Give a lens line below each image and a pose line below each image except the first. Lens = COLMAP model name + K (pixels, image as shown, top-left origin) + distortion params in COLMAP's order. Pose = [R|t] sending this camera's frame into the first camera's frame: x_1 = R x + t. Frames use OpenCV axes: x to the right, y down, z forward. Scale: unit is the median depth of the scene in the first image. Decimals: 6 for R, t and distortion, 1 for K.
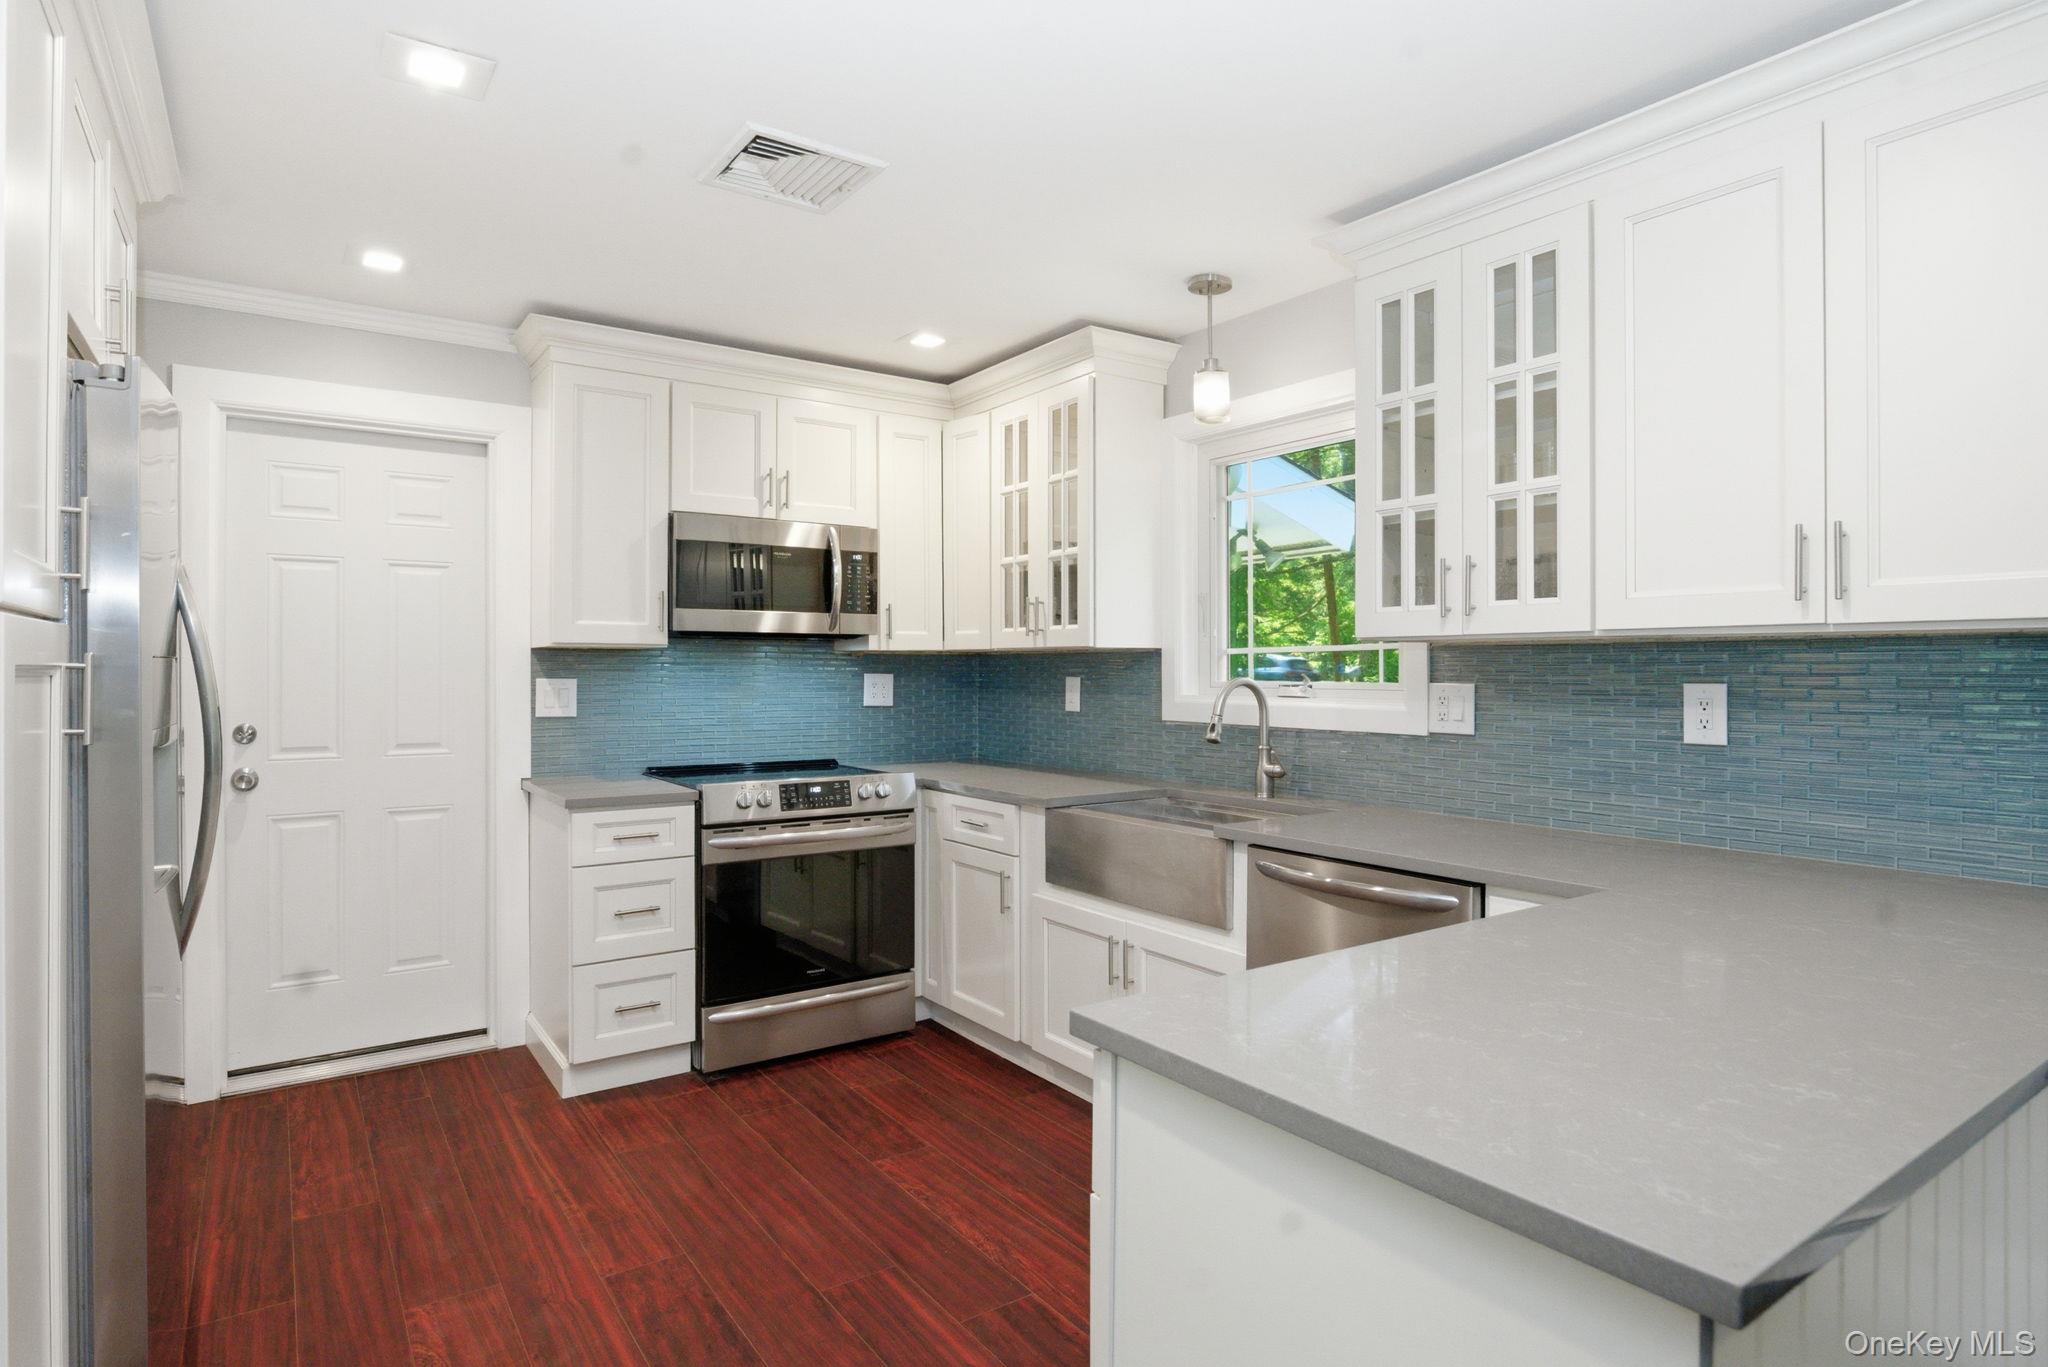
lens RADIAL K [[1100.6, 0, 1029.9], [0, 1100.6, 663.2], [0, 0, 1]] dist [-0.025373, 0.001443]
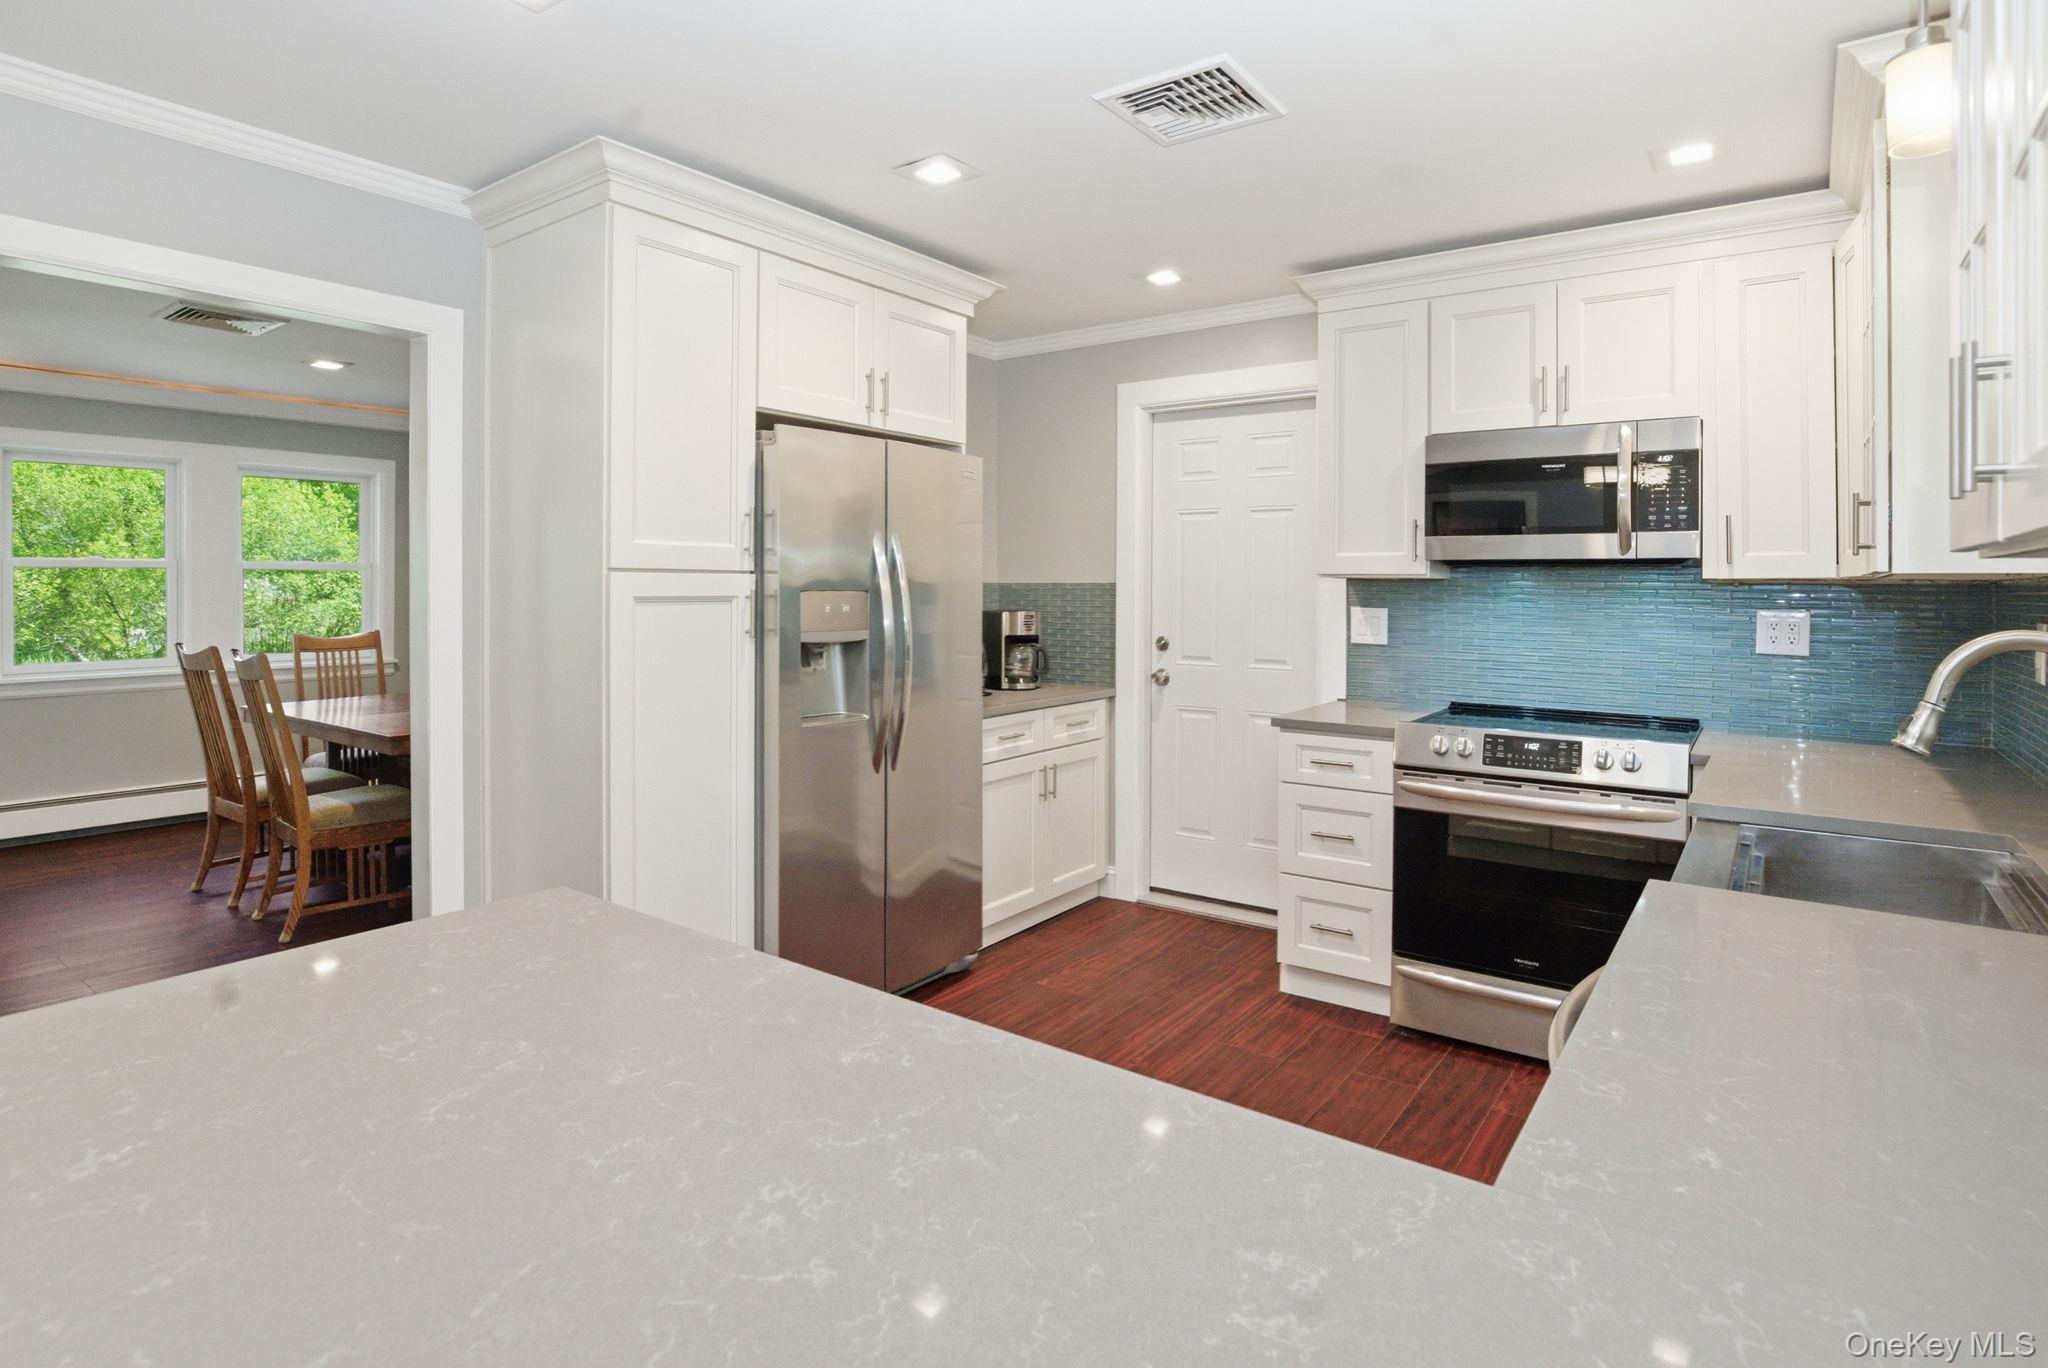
lens RADIAL K [[1050.1, 0, 1023.6], [0, 1050.1, 582.3], [0, 0, 1]] dist [-0.035190, -0.000387]
pose [[0.311127, -0.001707, -0.950367, 0.462956], [-0.001019, 0.999997, -0.002129, -0.008245], [0.950368, 0.001631, 0.311124, 0.409285]]
